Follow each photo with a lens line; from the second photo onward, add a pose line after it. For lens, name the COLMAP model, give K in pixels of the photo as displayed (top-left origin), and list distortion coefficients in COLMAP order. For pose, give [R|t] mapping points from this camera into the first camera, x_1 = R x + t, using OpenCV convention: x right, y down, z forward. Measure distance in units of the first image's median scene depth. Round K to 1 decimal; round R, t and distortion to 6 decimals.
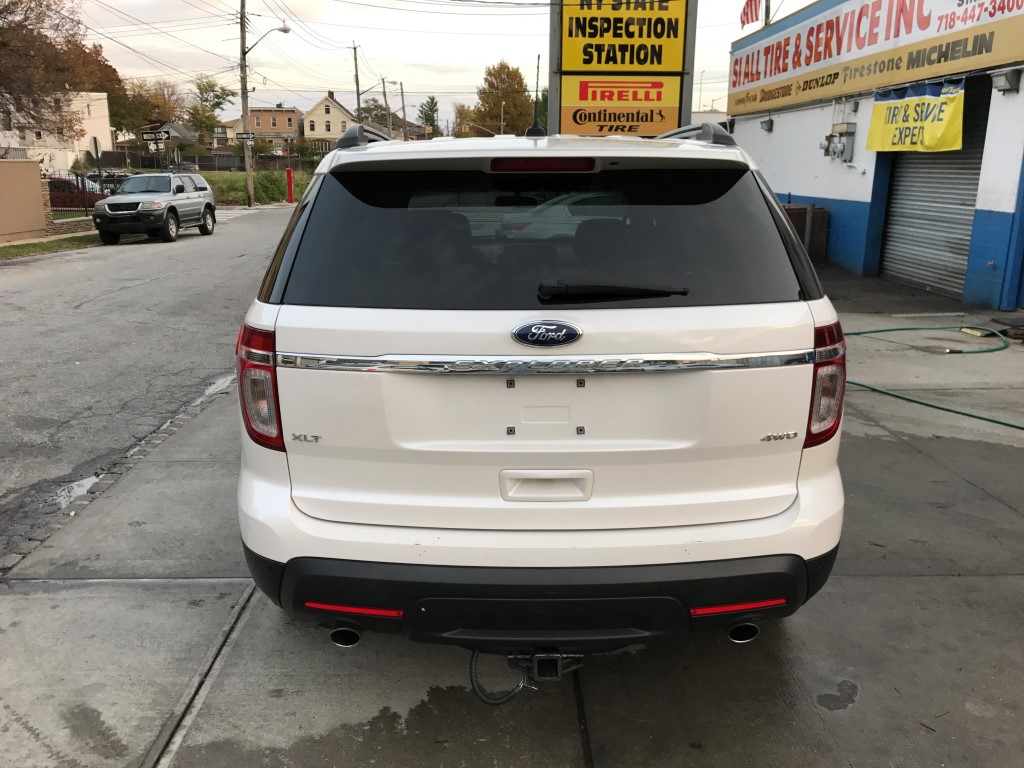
lens RADIAL K [[838.2, 0, 505.8], [0, 838.2, 383.5], [0, 0, 1]] dist [0.014757, -0.012617]
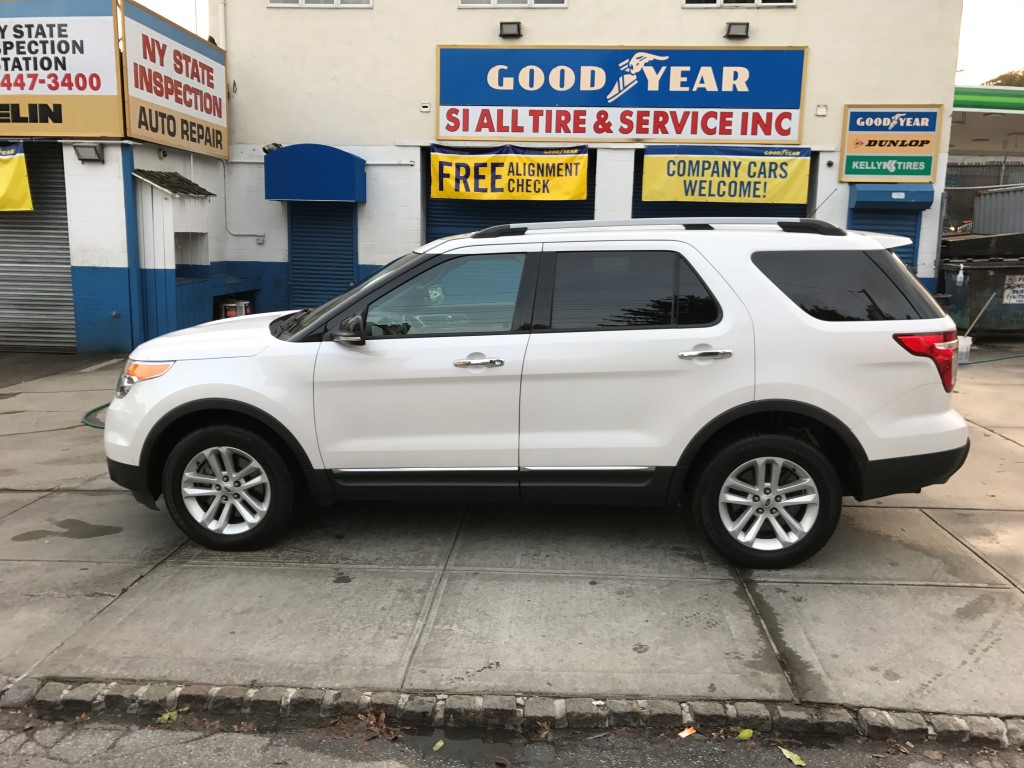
lens RADIAL K [[838.2, 0, 505.0], [0, 838.2, 389.6], [0, 0, 1]] dist [0.014757, -0.012617]
pose [[0.098501, -0.183544, 0.978064, -0.816861], [0.234097, 0.959536, 0.156491, -0.168563], [-0.967210, 0.213547, 0.137483, 0.624049]]
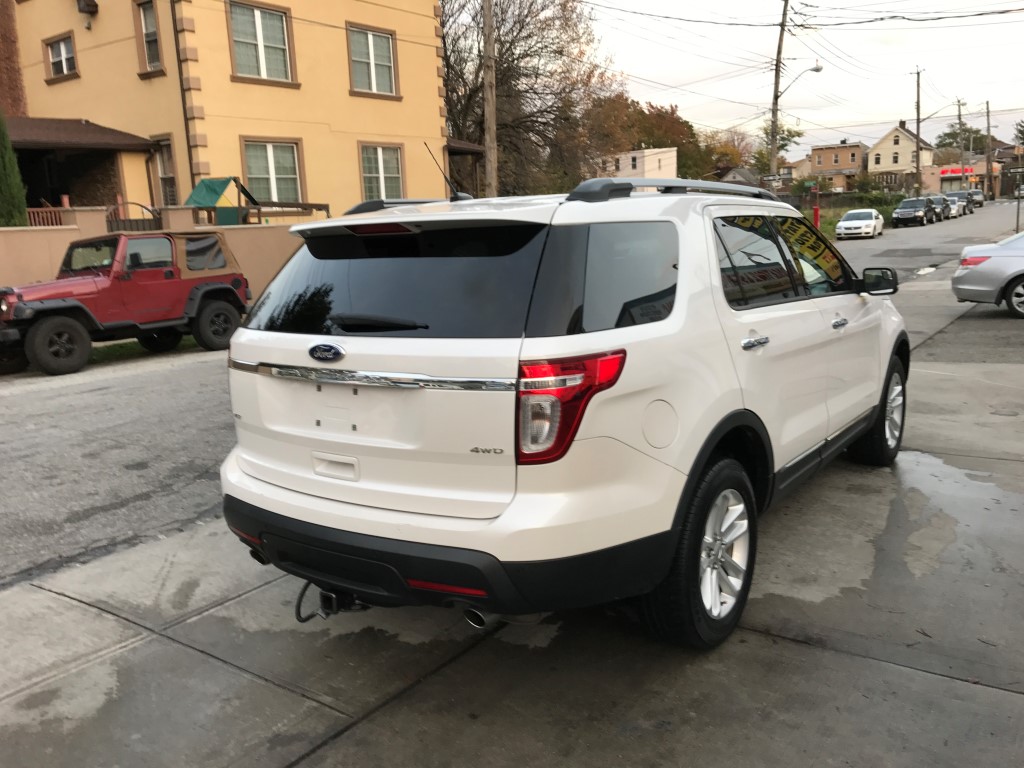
lens RADIAL K [[838.2, 0, 495.7], [0, 838.2, 381.3], [0, 0, 1]] dist [0.014757, -0.012617]
pose [[0.799800, 0.065490, -0.596683, 0.361304], [-0.094279, 0.995399, -0.017121, -0.005144], [0.592817, 0.069948, 0.802294, 0.020798]]
